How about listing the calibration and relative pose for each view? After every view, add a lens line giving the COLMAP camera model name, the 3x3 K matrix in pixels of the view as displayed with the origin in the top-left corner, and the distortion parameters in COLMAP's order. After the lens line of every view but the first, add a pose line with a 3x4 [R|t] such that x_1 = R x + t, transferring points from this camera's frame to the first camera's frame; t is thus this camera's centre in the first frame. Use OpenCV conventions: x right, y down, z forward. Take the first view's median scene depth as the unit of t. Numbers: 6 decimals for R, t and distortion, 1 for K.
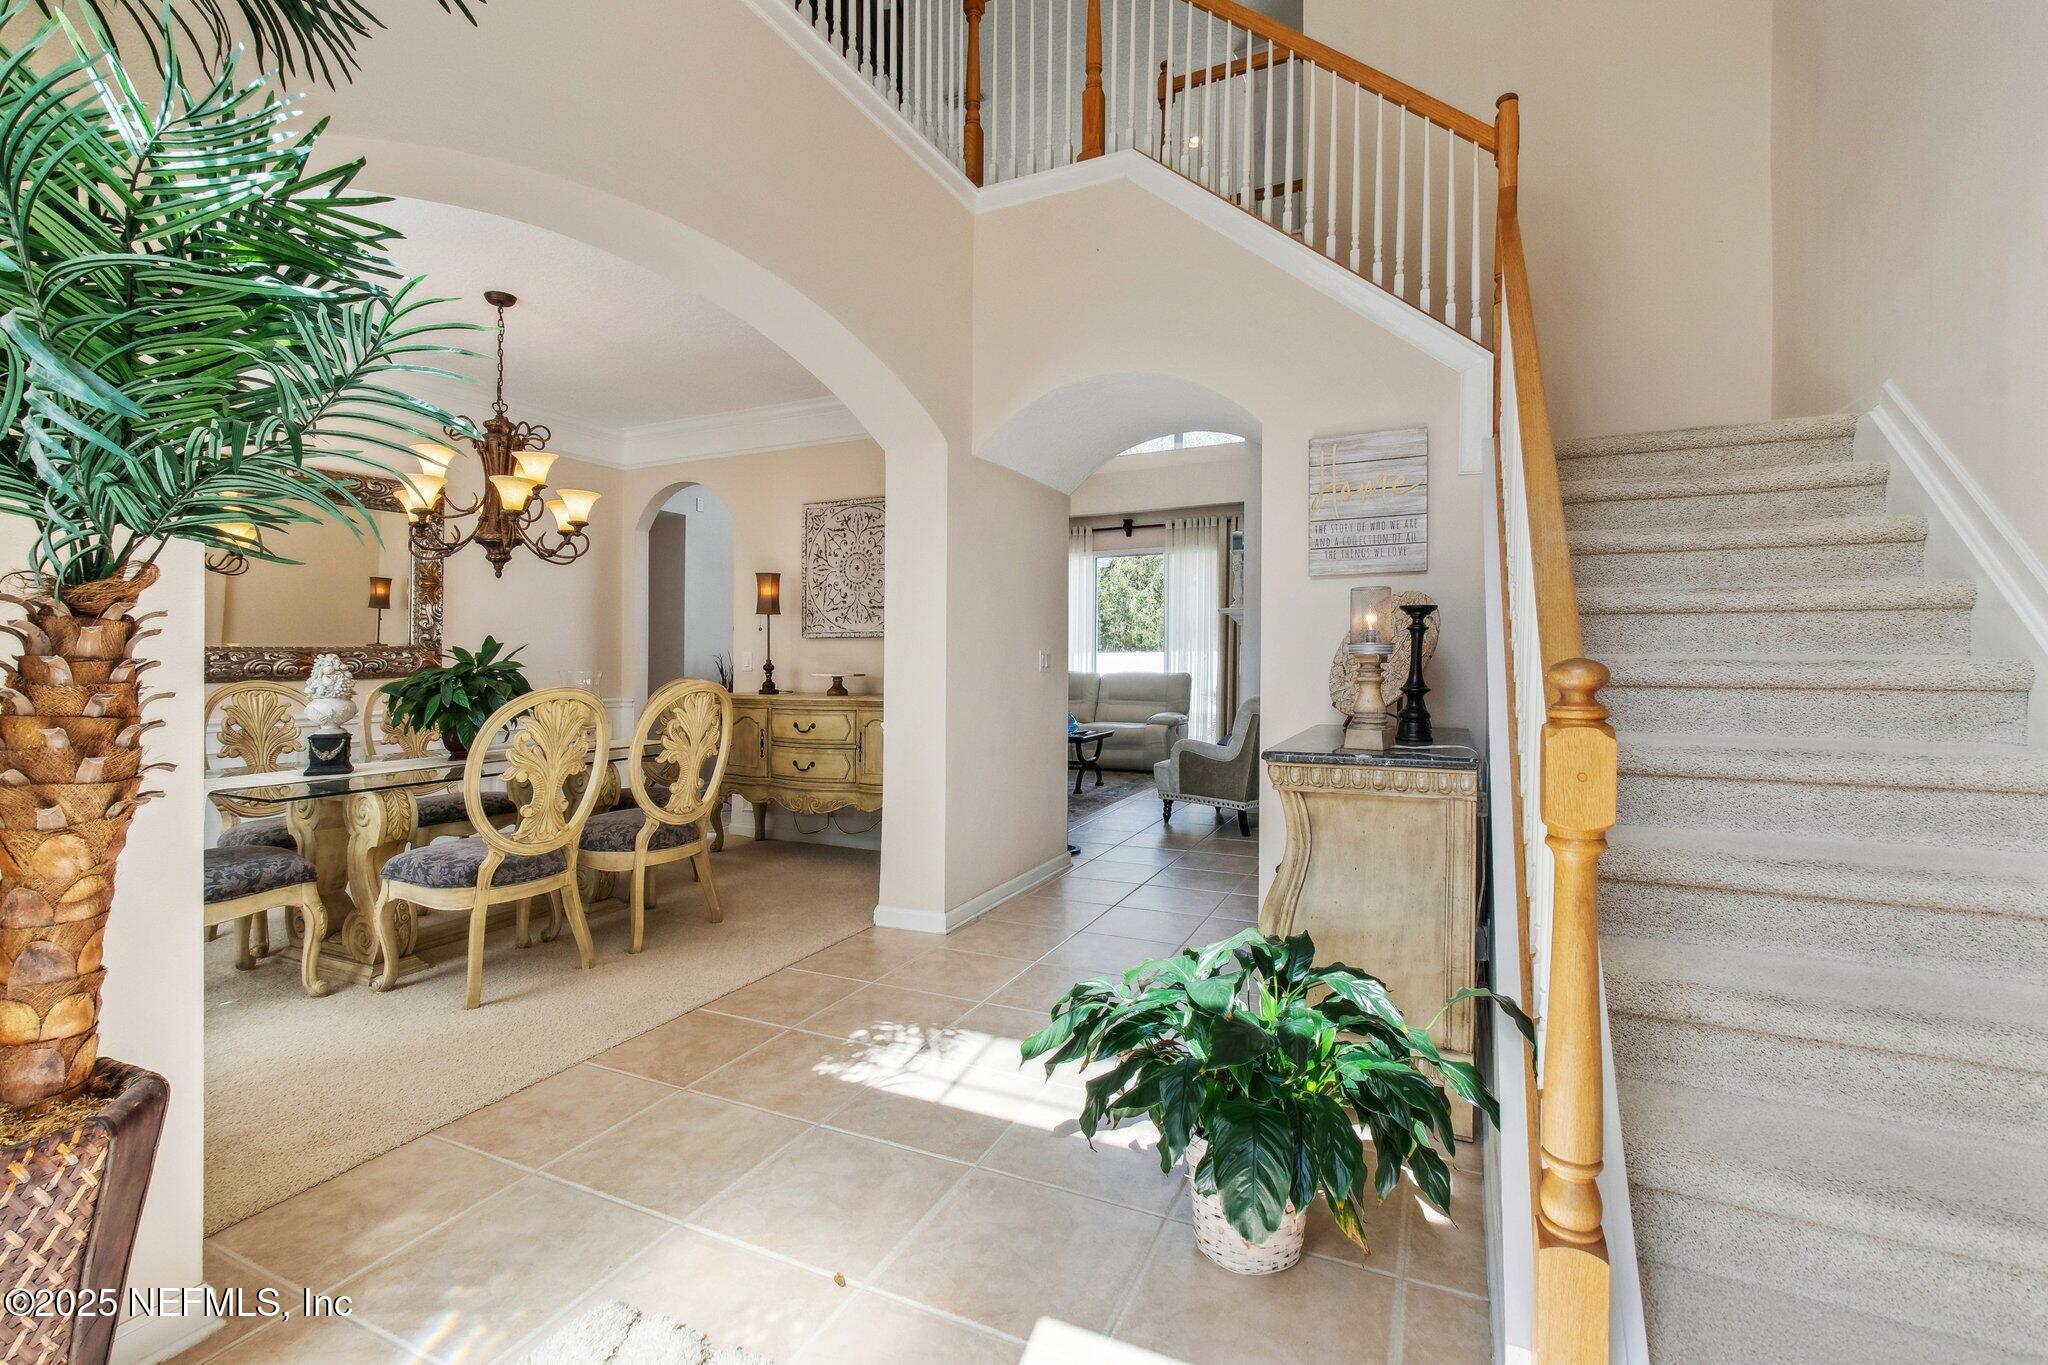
lens RADIAL K [[898.2, 0, 1021.8], [0, 898.2, 675.1], [0, 0, 1]] dist [-0.004297, -0.000503]
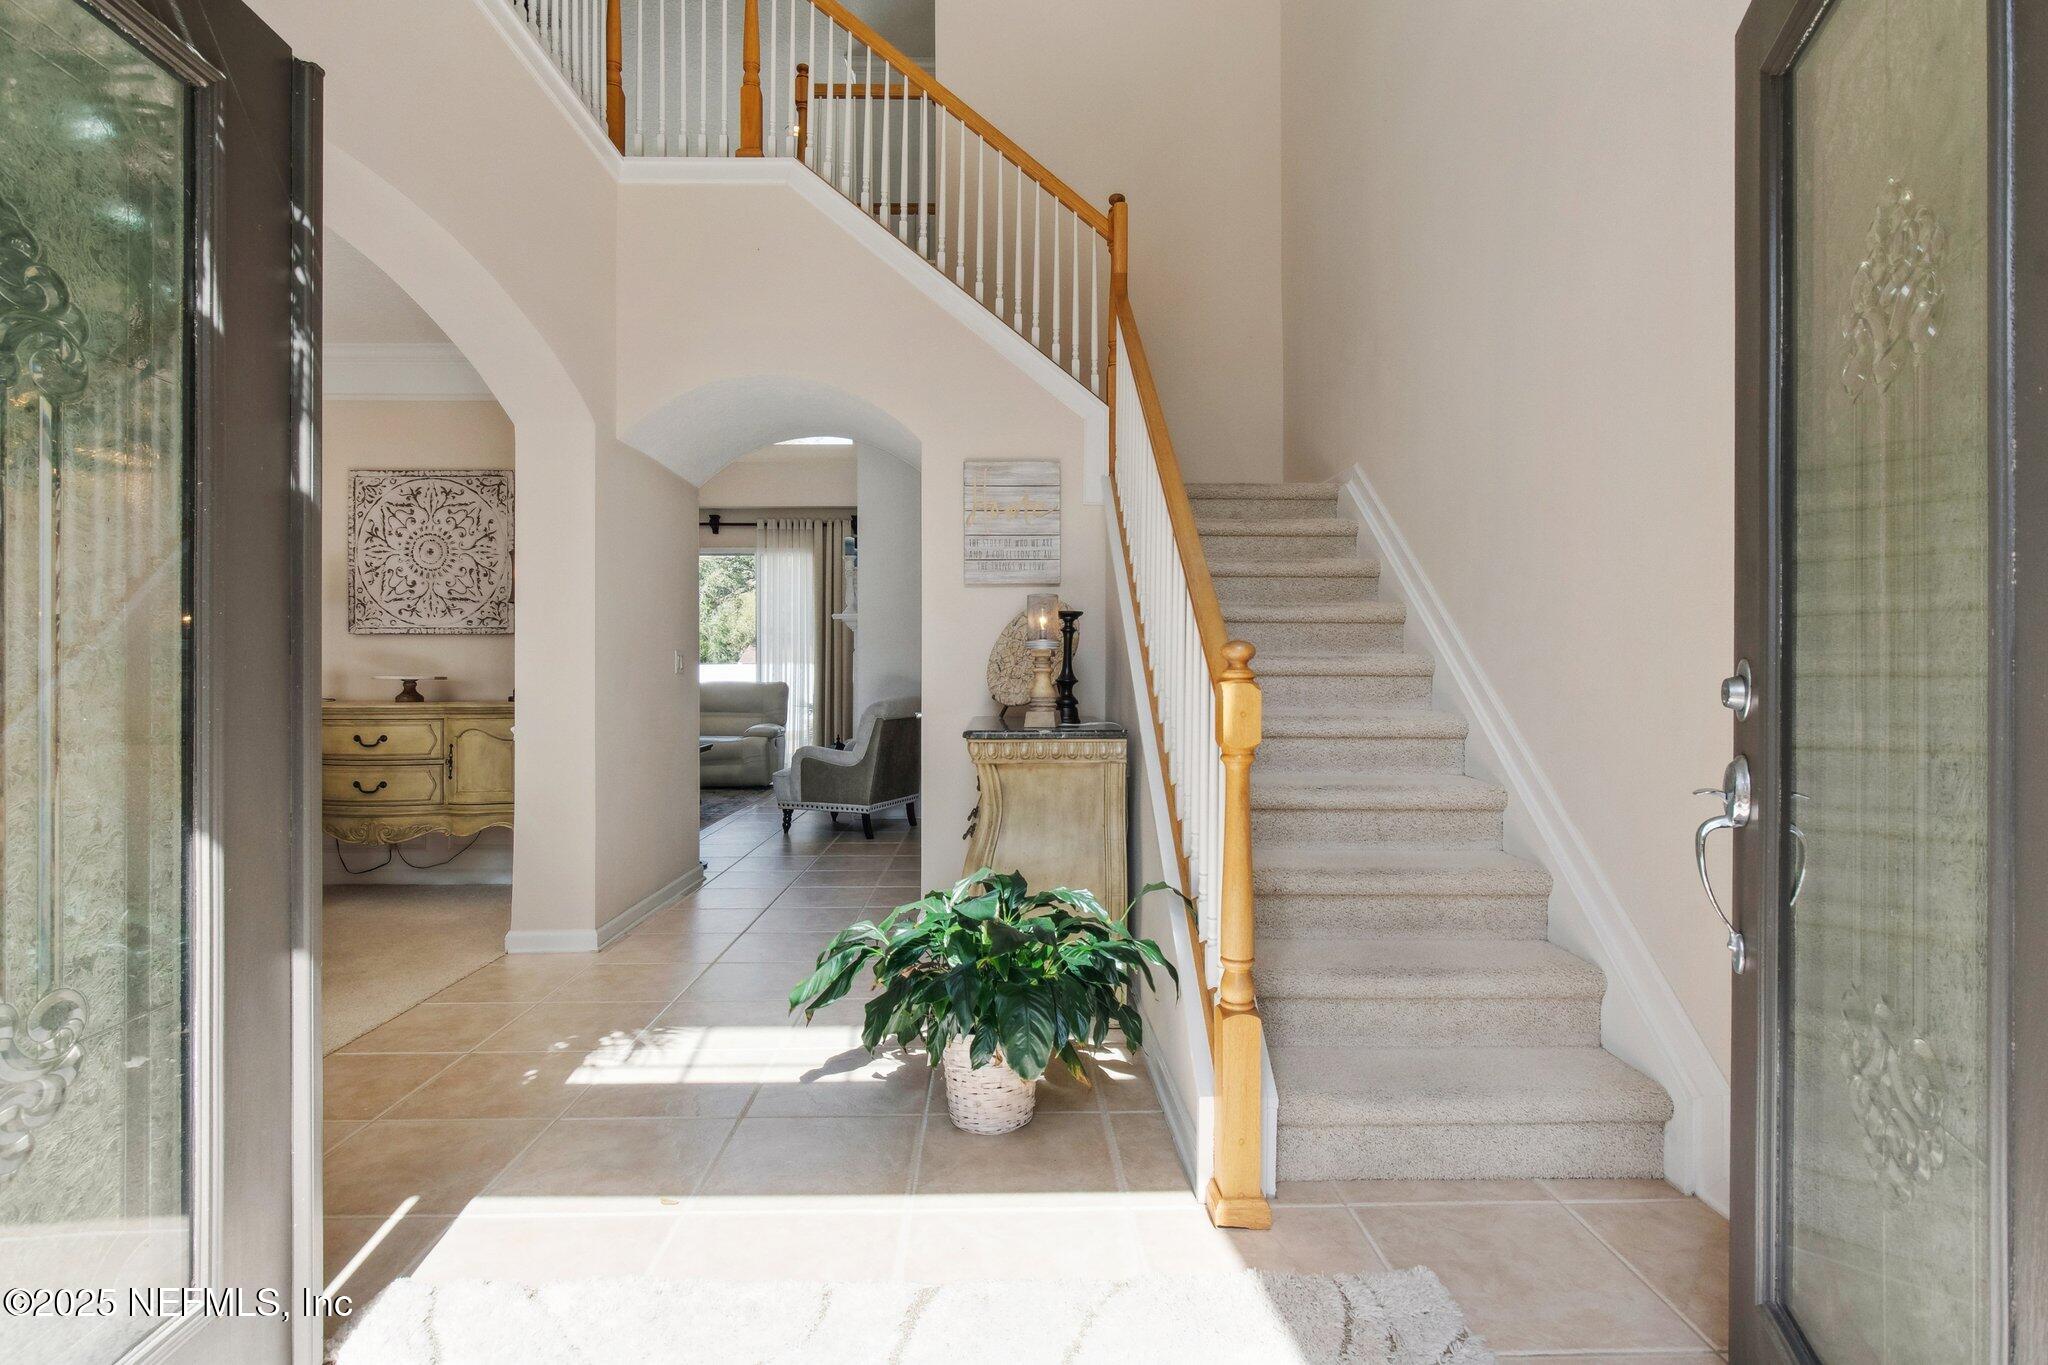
lens RADIAL K [[990.6, 0, 1024.0], [0, 990.6, 682.5], [0, 0, 1]] dist [0.001047, -0.000333]
pose [[0.891948, -0.000922, 0.452138, -0.172141], [0.005465, 0.999947, -0.008743, 0.023688], [-0.452106, 0.010270, 0.891905, -0.130651]]
